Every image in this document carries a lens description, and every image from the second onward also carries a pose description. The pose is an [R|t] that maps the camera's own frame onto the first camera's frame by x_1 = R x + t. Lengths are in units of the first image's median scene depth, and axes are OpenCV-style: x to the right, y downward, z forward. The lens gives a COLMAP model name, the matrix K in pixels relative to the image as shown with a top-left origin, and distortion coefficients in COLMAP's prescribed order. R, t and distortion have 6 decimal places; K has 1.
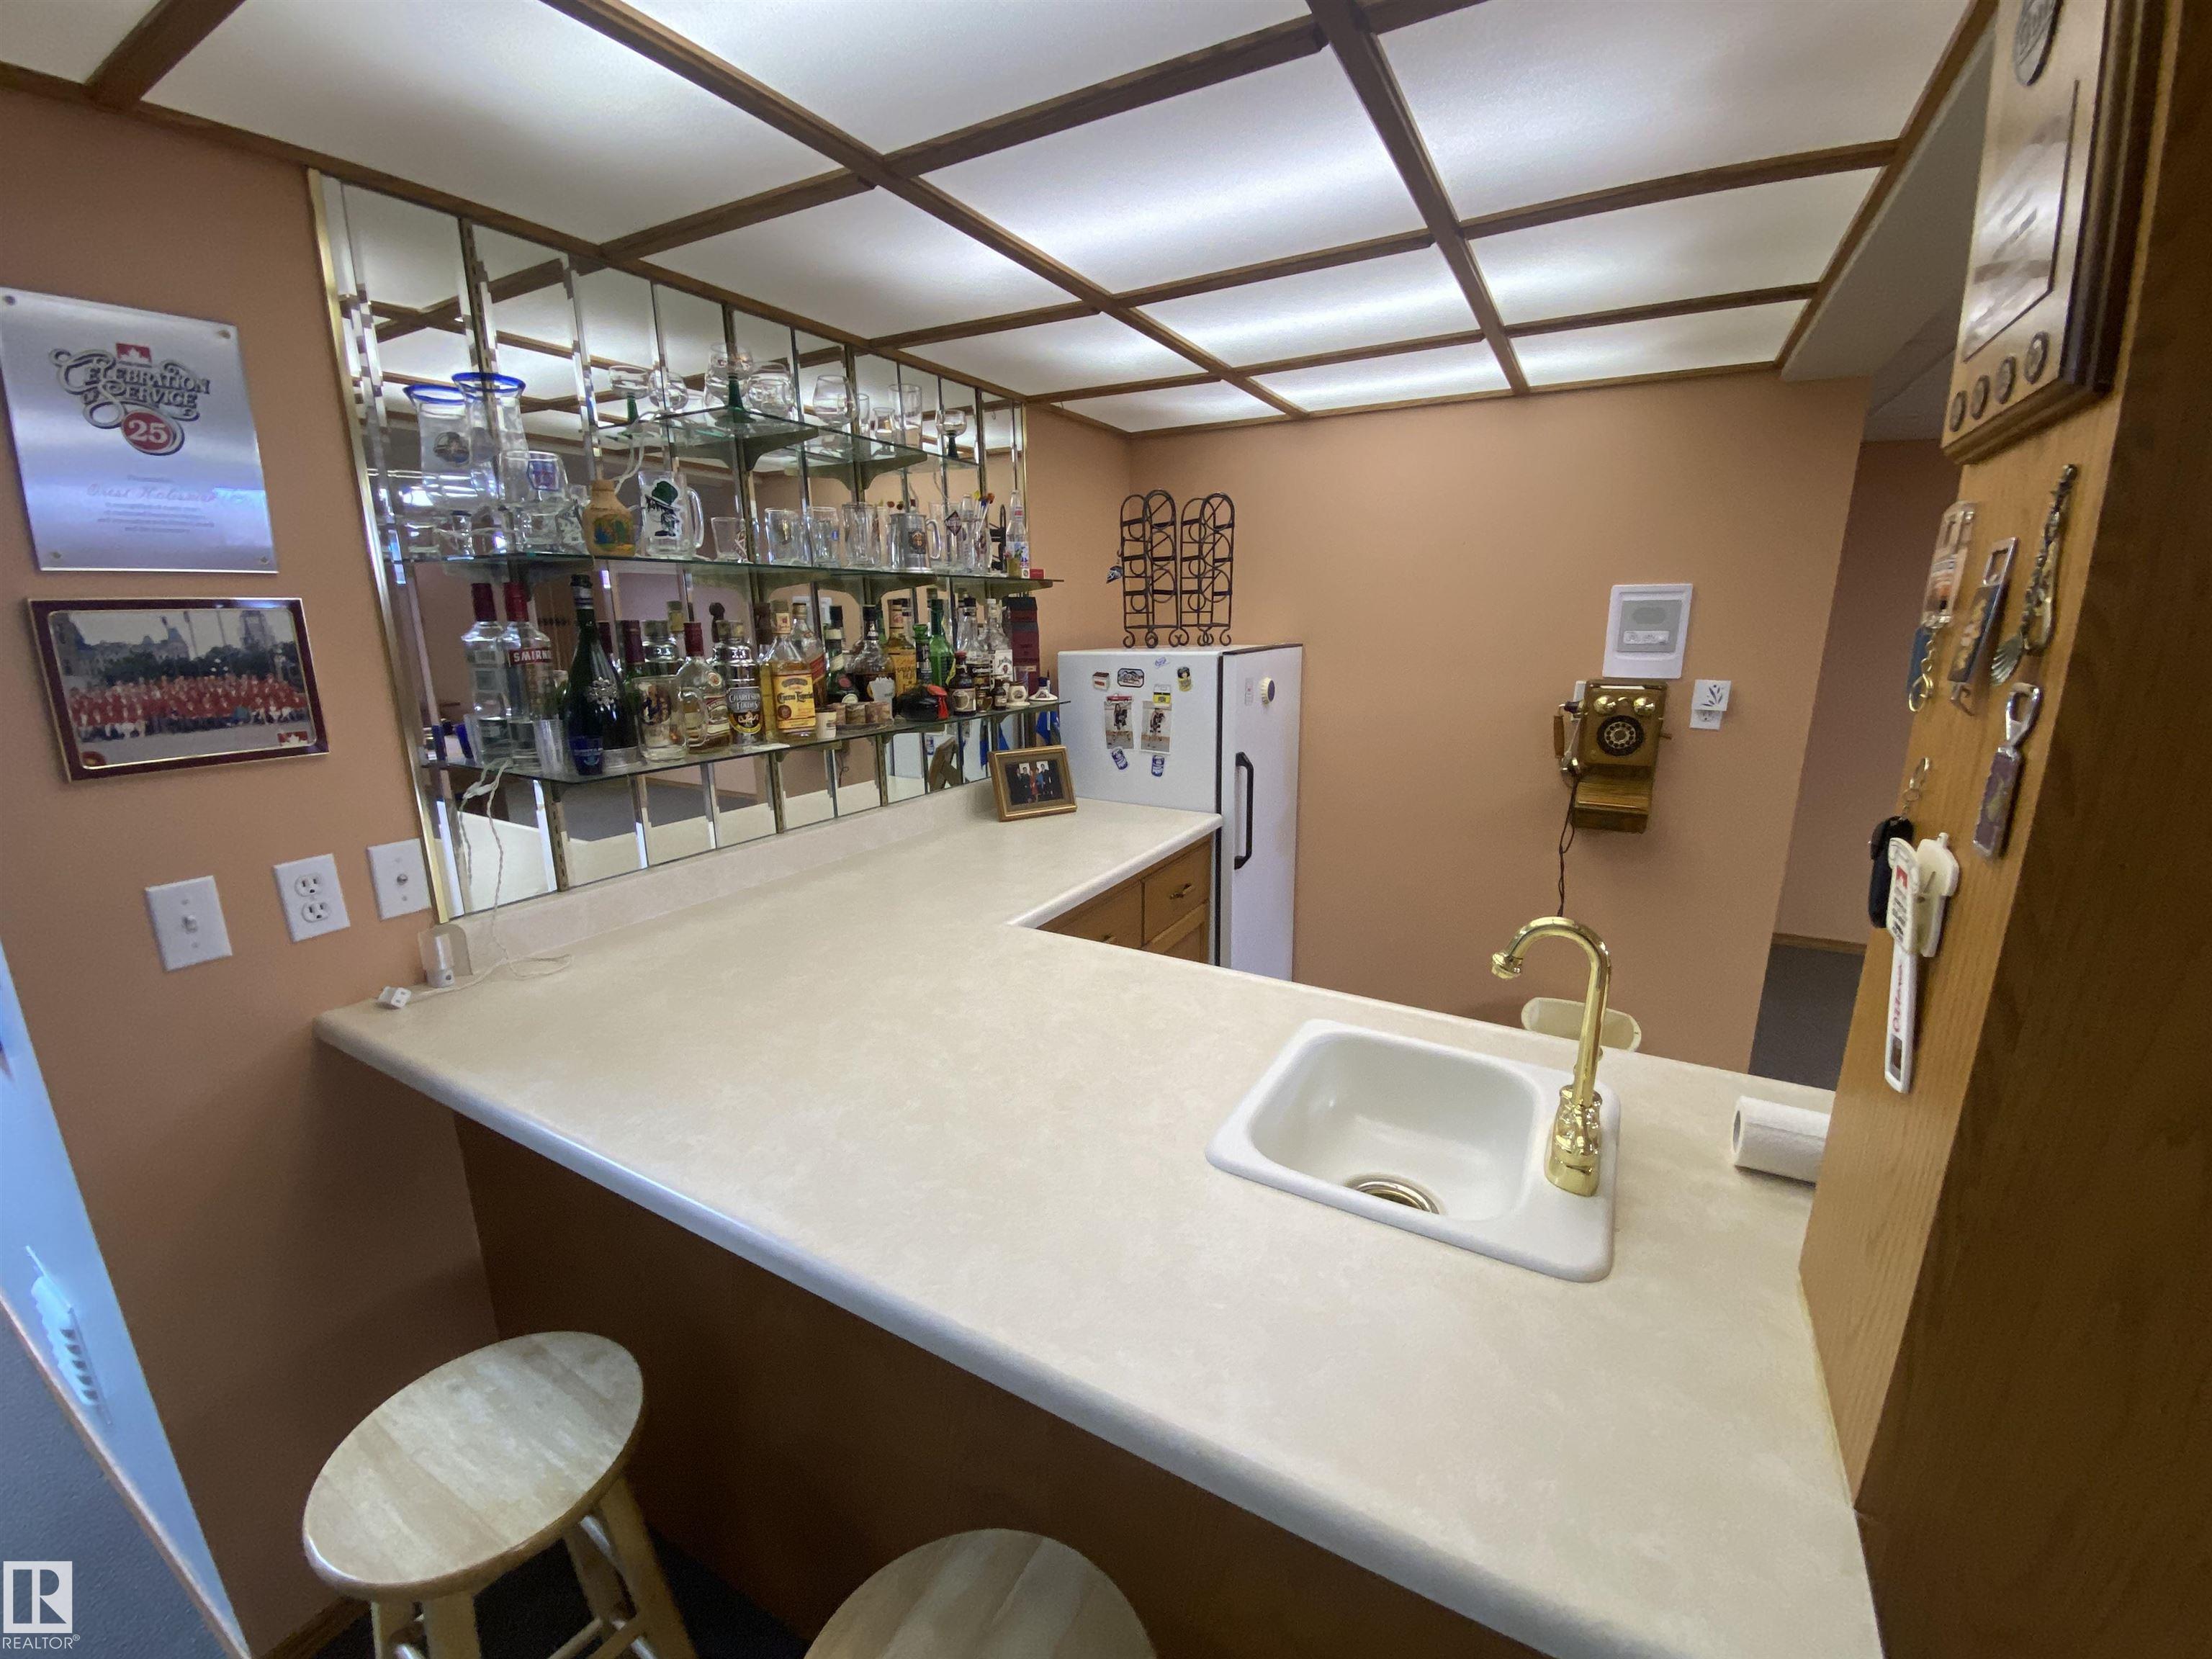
lens RADIAL K [[906.3, 0, 1103.0], [0, 906.3, 835.4], [0, 0, 1]] dist [0.030817, -0.030813]
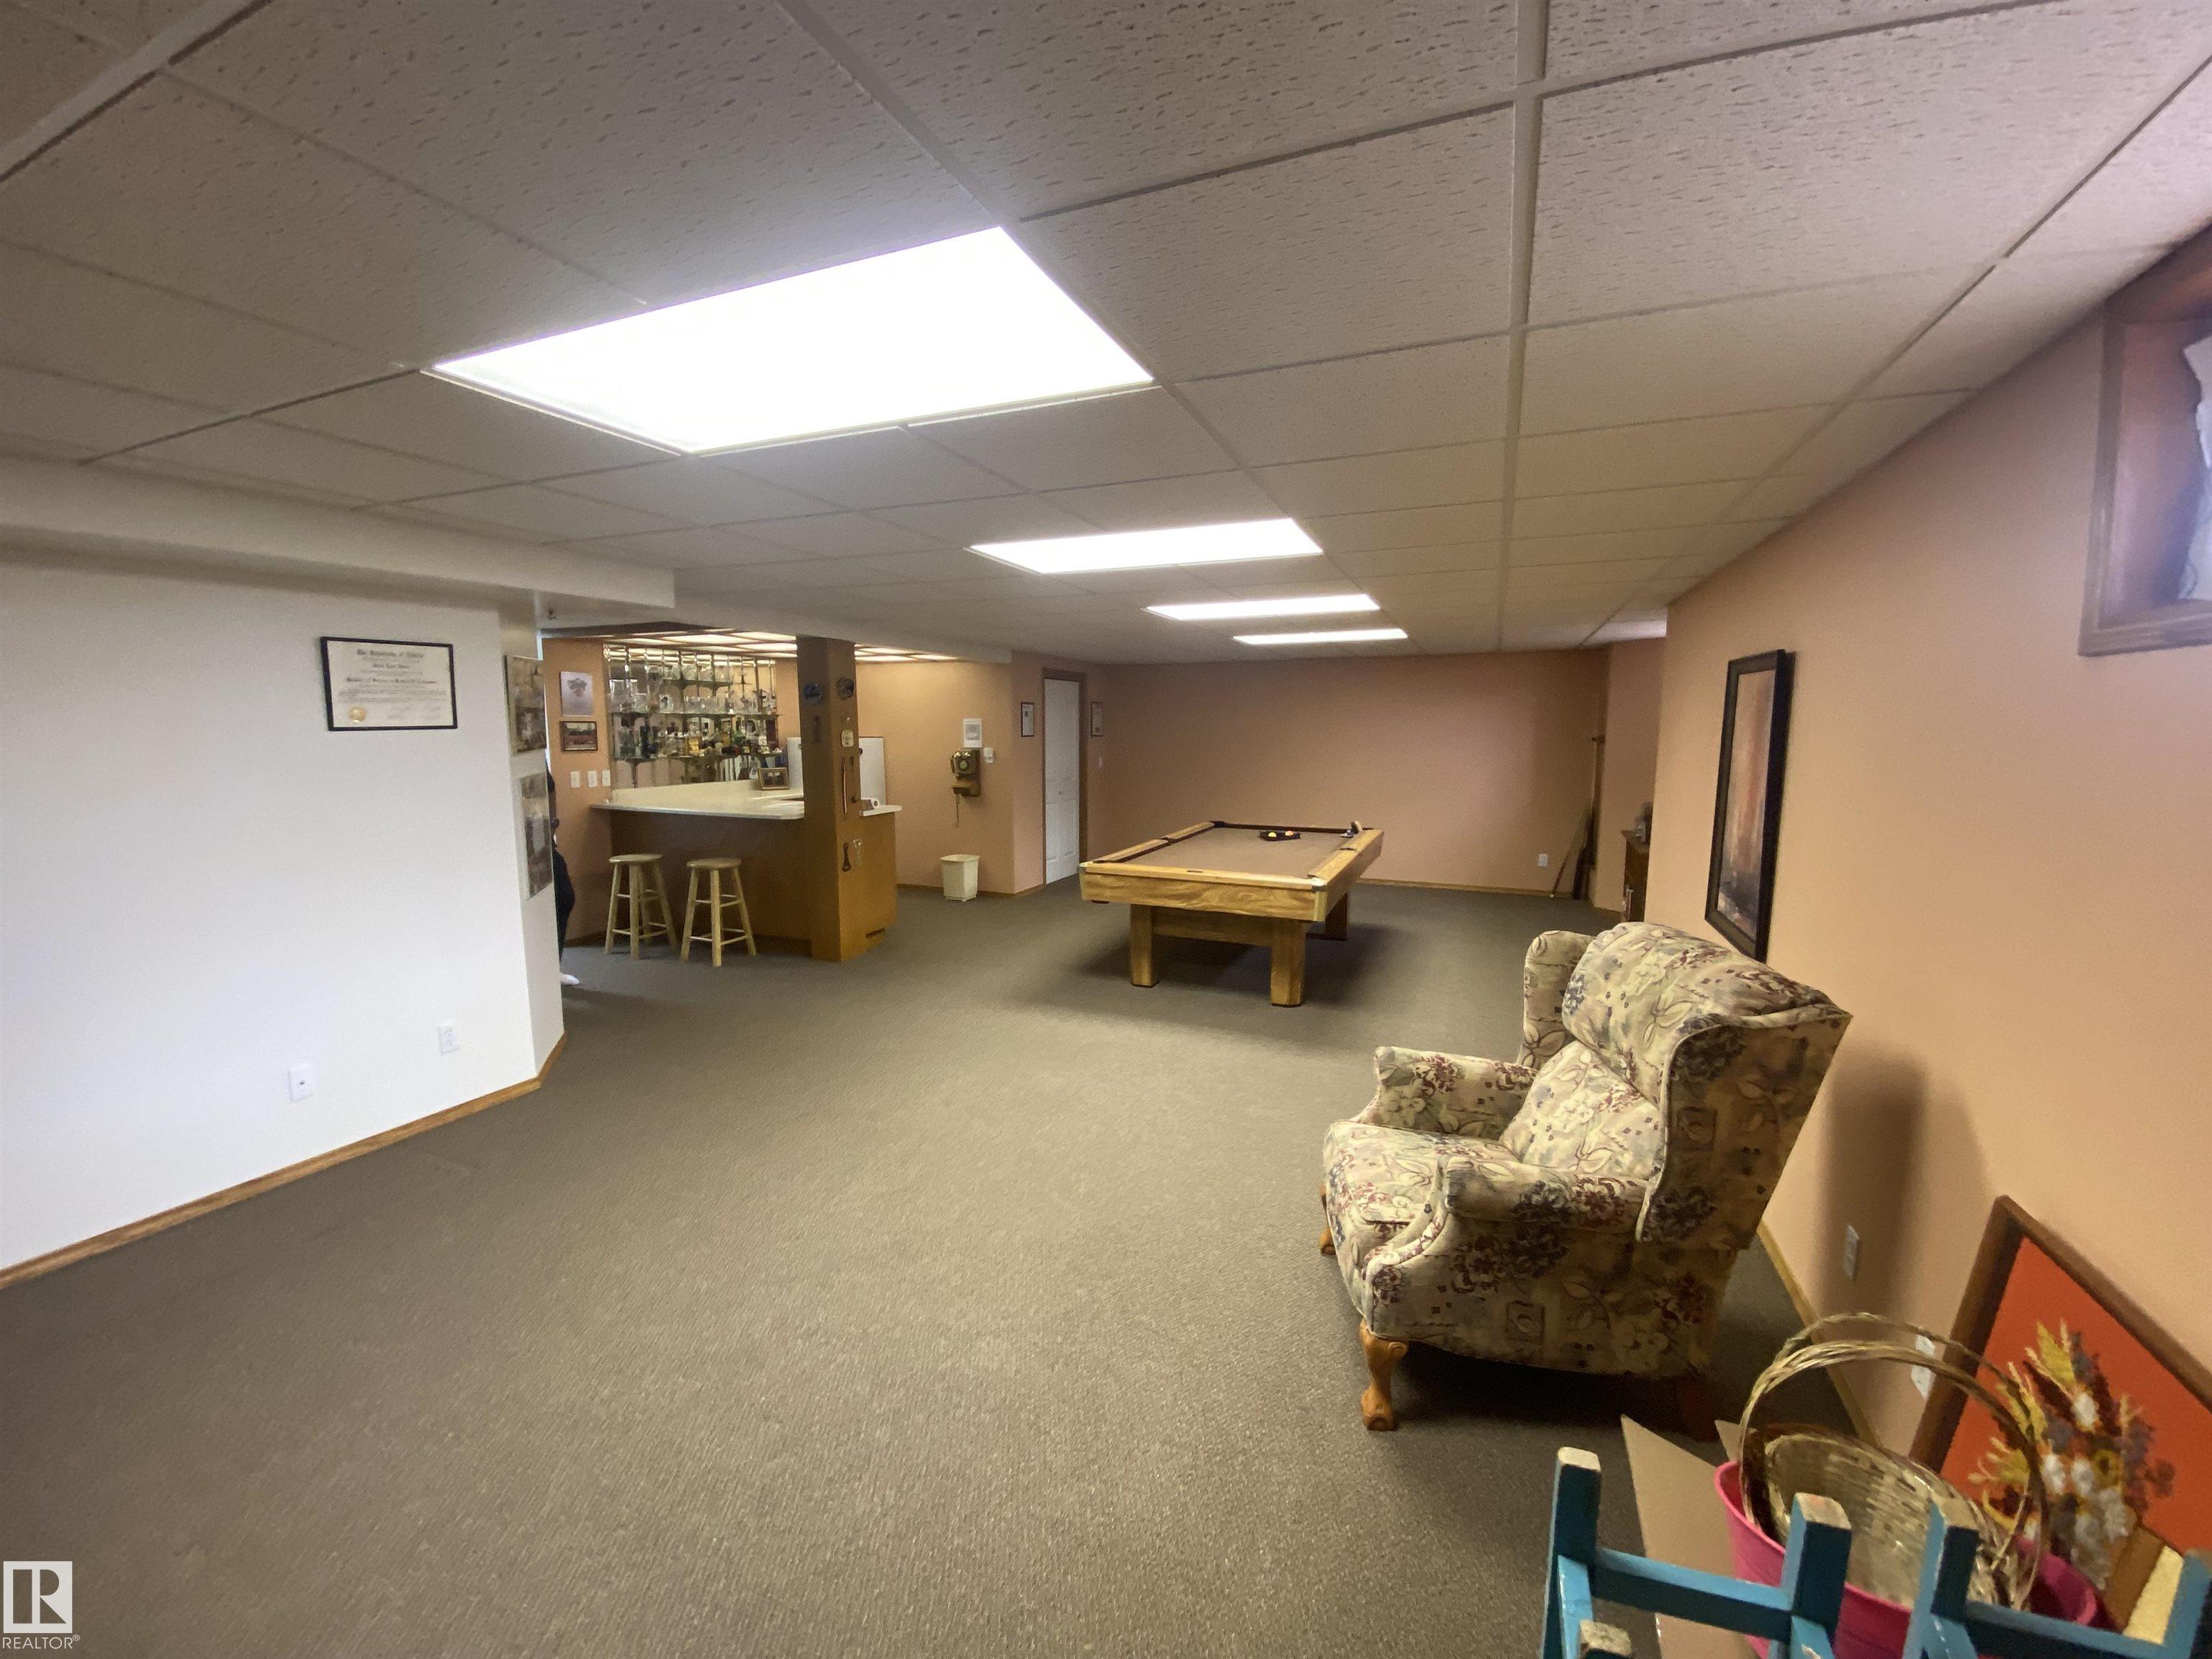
lens RADIAL K [[906.3, 0, 1103.0], [0, 906.3, 835.4], [0, 0, 1]] dist [0.030817, -0.030813]
pose [[0.995062, -0.000994, 0.099250, 0.893852], [0.012457, 0.993294, -0.114945, 0.614284], [-0.098470, 0.115613, 0.988401, -2.618947]]
